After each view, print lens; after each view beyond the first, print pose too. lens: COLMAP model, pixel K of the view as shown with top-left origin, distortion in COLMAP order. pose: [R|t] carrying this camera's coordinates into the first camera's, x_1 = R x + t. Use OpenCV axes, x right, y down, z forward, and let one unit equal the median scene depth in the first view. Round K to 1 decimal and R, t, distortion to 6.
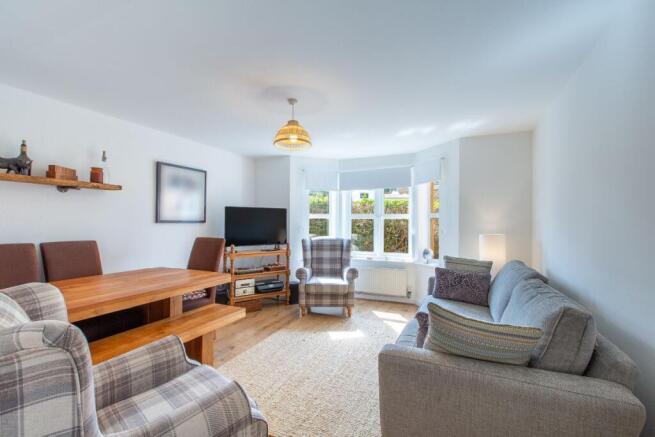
lens RADIAL K [[297.4, 0, 328.0], [0, 297.4, 220.4], [0, 0, 1]] dist [0.001265, -0.000498]
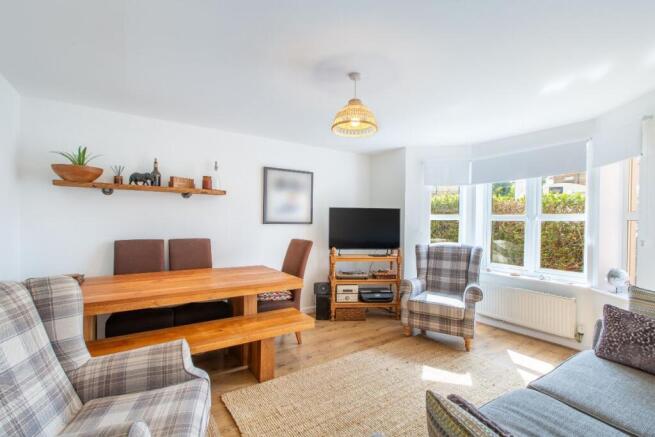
lens RADIAL K [[298.6, 0, 326.0], [0, 298.6, 224.5], [0, 0, 1]] dist [-0.000672, -0.000124]
pose [[0.849961, 0.010228, -0.526747, 0.160099], [-0.004878, 0.999921, 0.011545, -0.002664], [0.526824, -0.007243, 0.849944, 0.170359]]
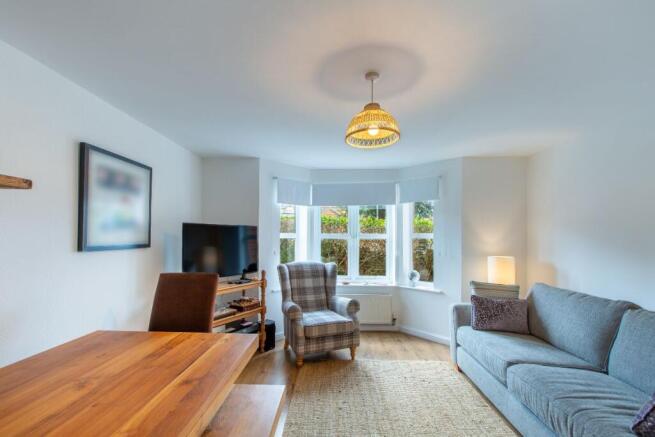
lens RADIAL K [[294.2, 0, 327.3], [0, 294.2, 233.1], [0, 0, 1]] dist [-0.000058, -0.000166]
pose [[0.924808, 0.004480, 0.380407, -0.303270], [-0.001942, 0.999973, -0.007054, -0.019989], [-0.380429, 0.005785, 0.924792, 0.264181]]
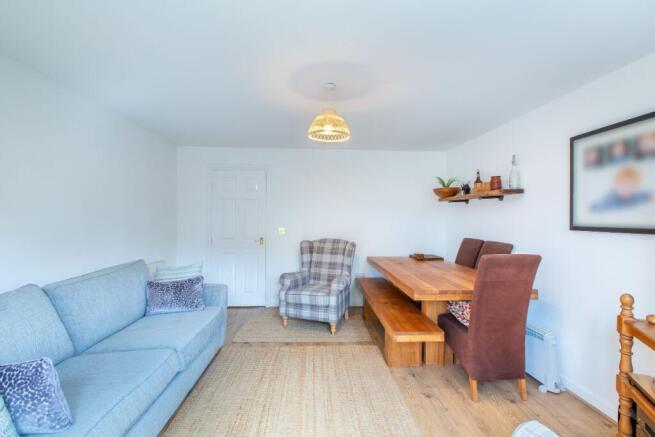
lens RADIAL K [[294.1, 0, 327.5], [0, 294.1, 218.5], [0, 0, 1]] dist [0.001020, 0.000111]
pose [[-0.889654, -0.009332, -0.456540, 0.177260], [-0.009751, 0.999951, -0.001437, -0.009648], [0.456531, 0.003173, -0.889702, 1.138742]]
